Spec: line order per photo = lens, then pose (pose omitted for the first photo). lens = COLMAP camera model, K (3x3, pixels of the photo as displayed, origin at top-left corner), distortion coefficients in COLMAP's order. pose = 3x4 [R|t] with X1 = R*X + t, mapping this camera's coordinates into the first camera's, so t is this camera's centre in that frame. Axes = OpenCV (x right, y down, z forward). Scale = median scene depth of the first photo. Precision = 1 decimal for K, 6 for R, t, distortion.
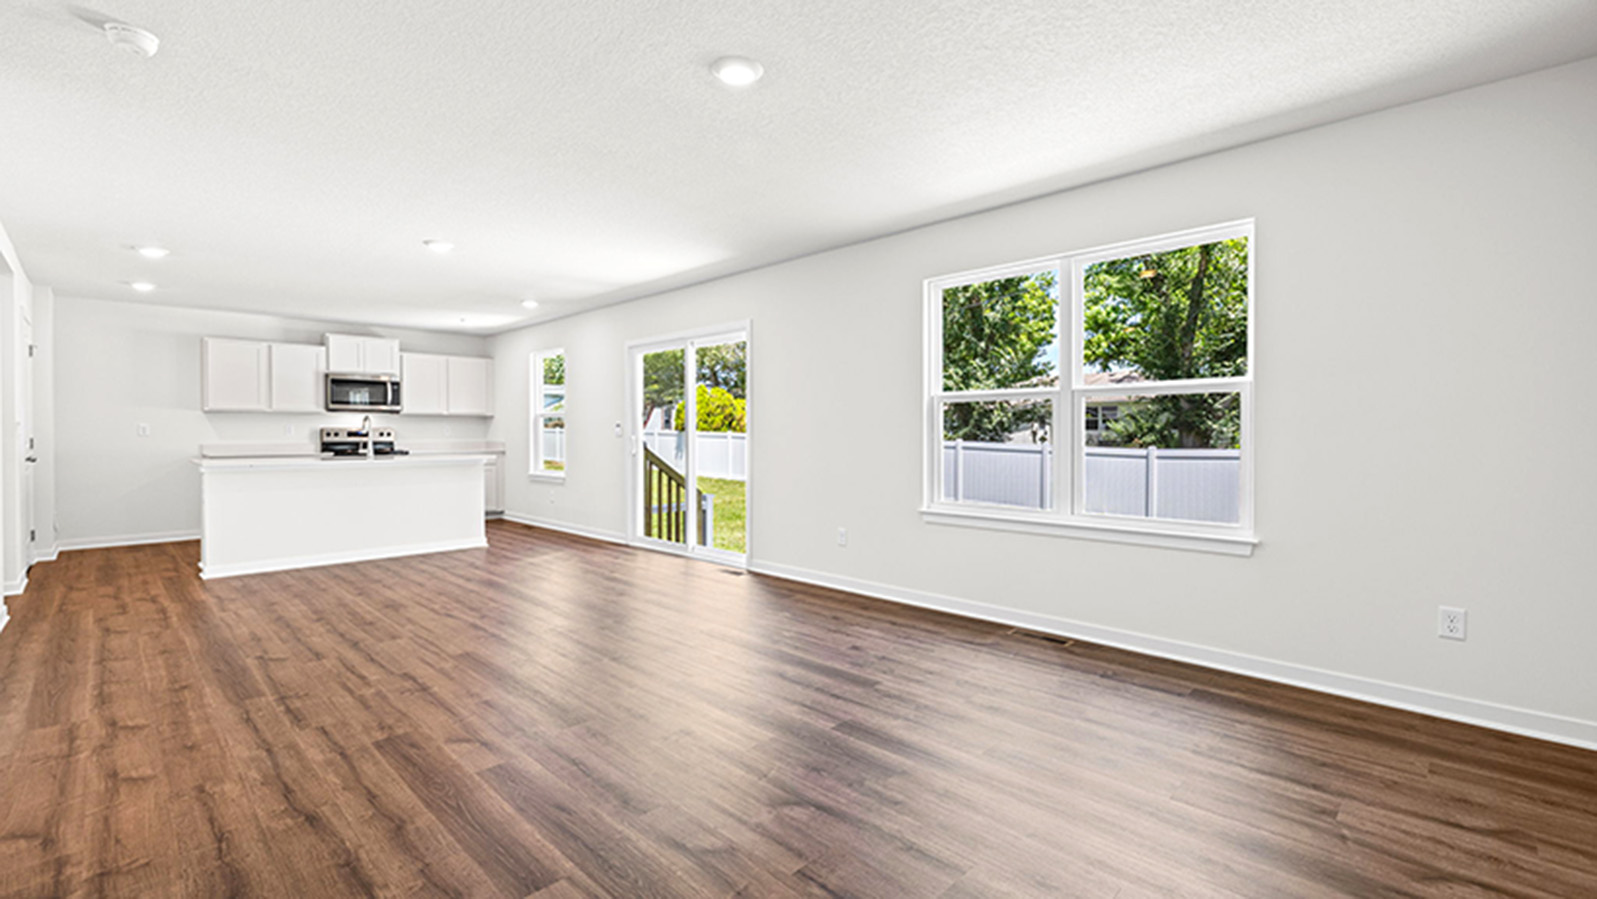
lens RADIAL K [[671.1, 0, 789.0], [0, 671.1, 440.6], [0, 0, 1]] dist [-0.000952, 0.000007]
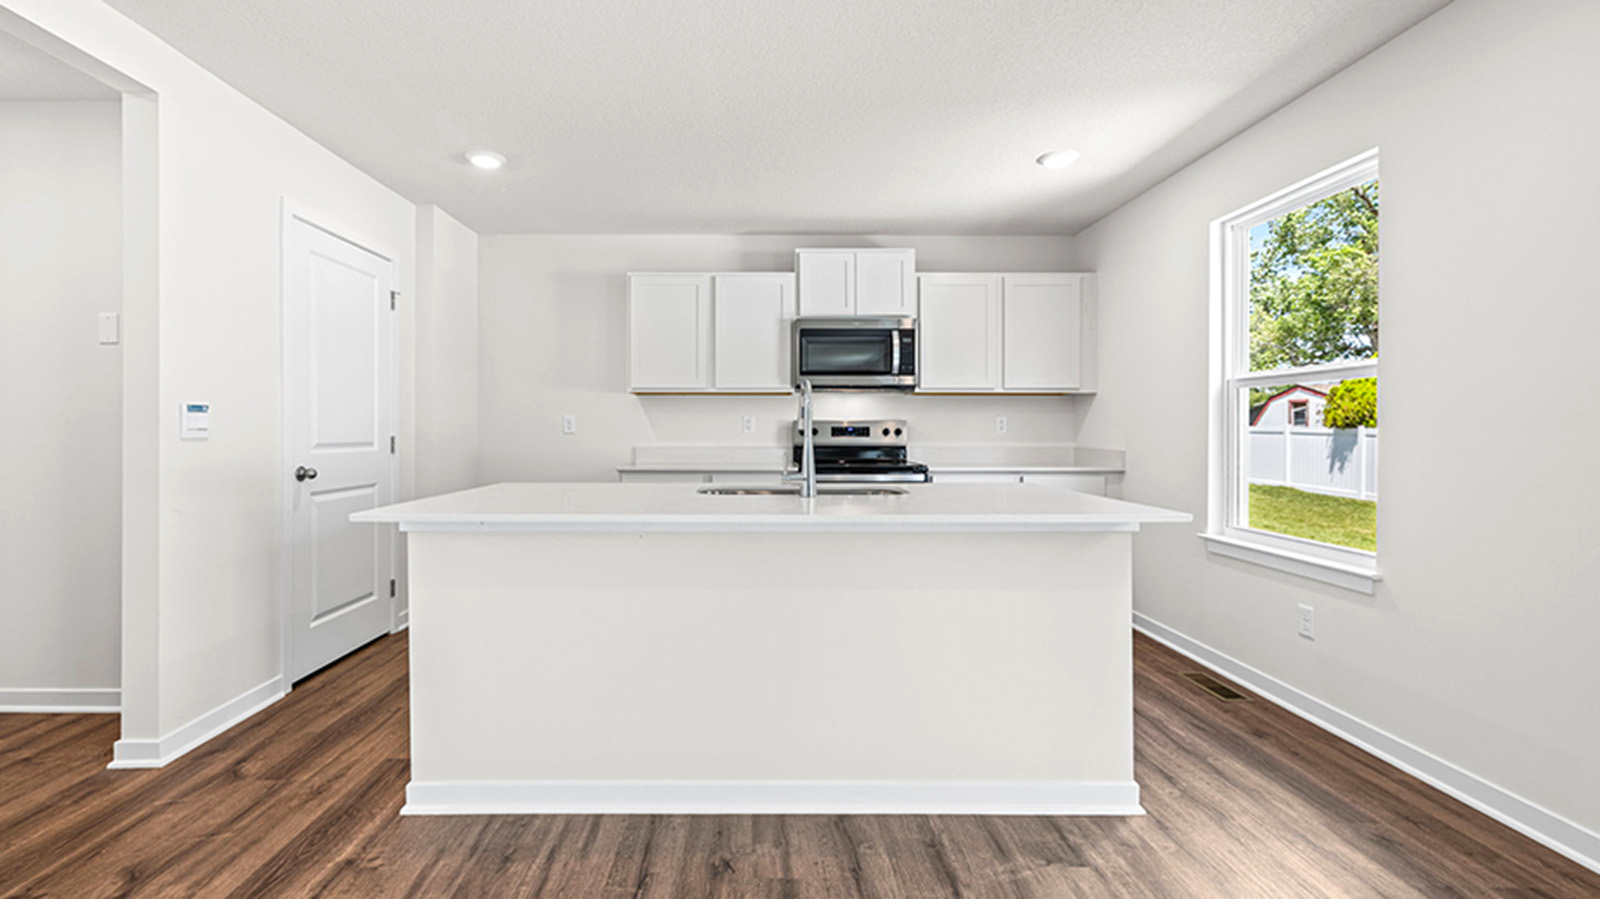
lens RADIAL K [[684.4, 0, 762.5], [0, 684.4, 432.5], [0, 0, 1]] dist [0.000746, 0.000238]
pose [[0.703128, 0.002648, -0.711058, -0.299387], [-0.009144, 0.999944, -0.005318, -0.005274], [0.711004, 0.010241, 0.703113, 0.567258]]
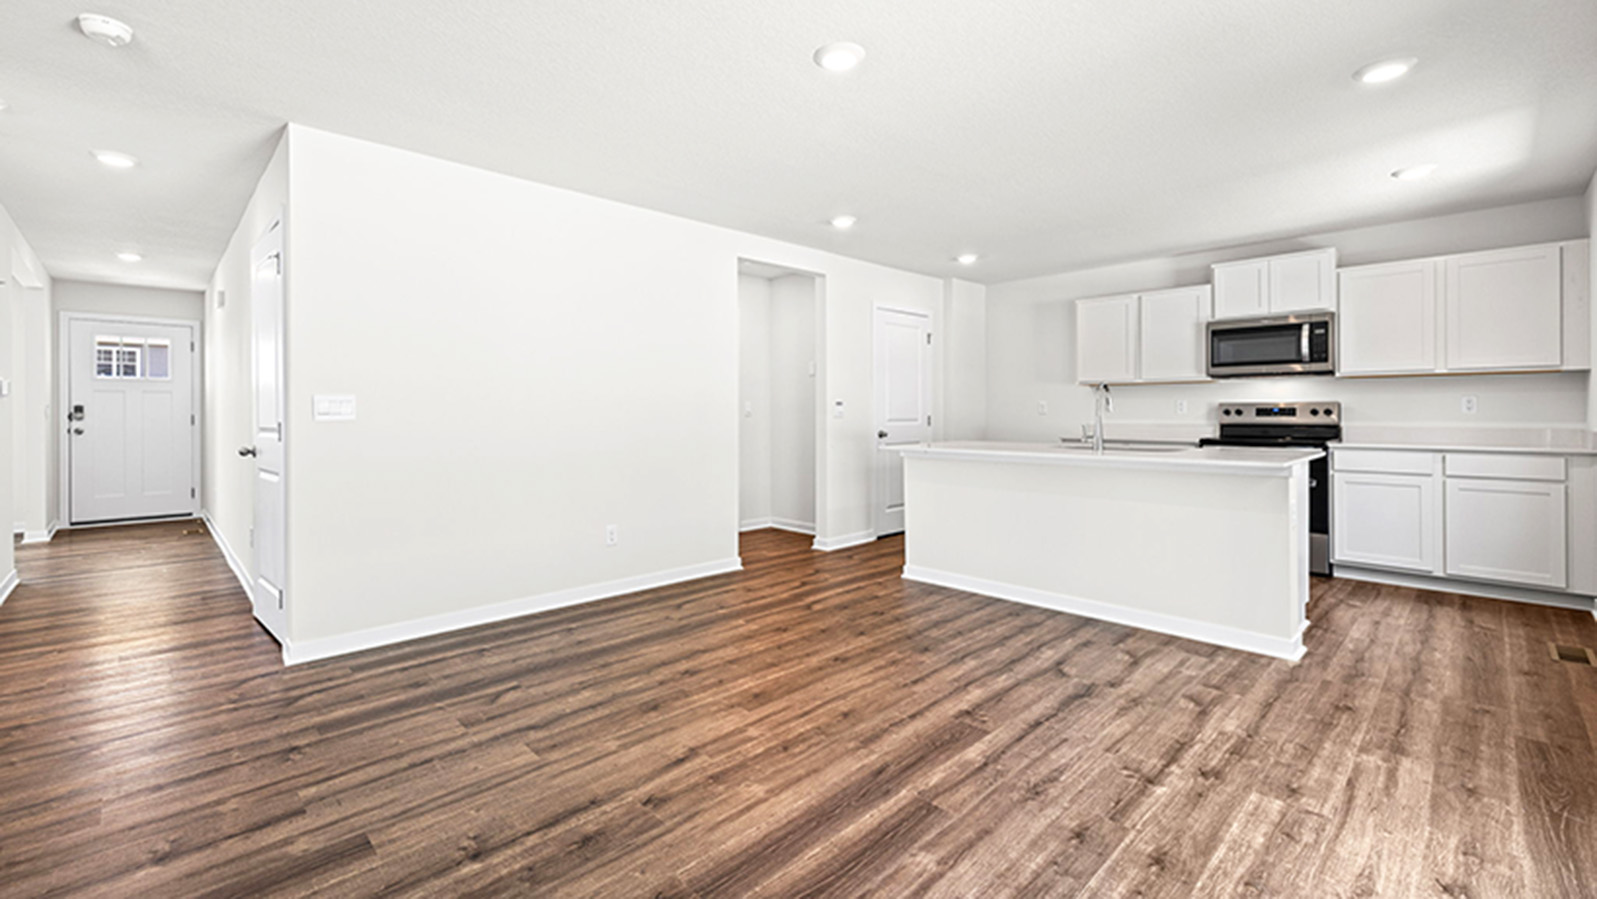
lens RADIAL K [[673.2, 0, 786.4], [0, 673.2, 412.9], [0, 0, 1]] dist [-0.002172, 0.000045]
pose [[-0.028994, 0.000318, -0.999580, 0.006090], [-0.007560, 0.999971, 0.000538, -0.005695], [0.999551, 0.007572, -0.028991, 0.568099]]
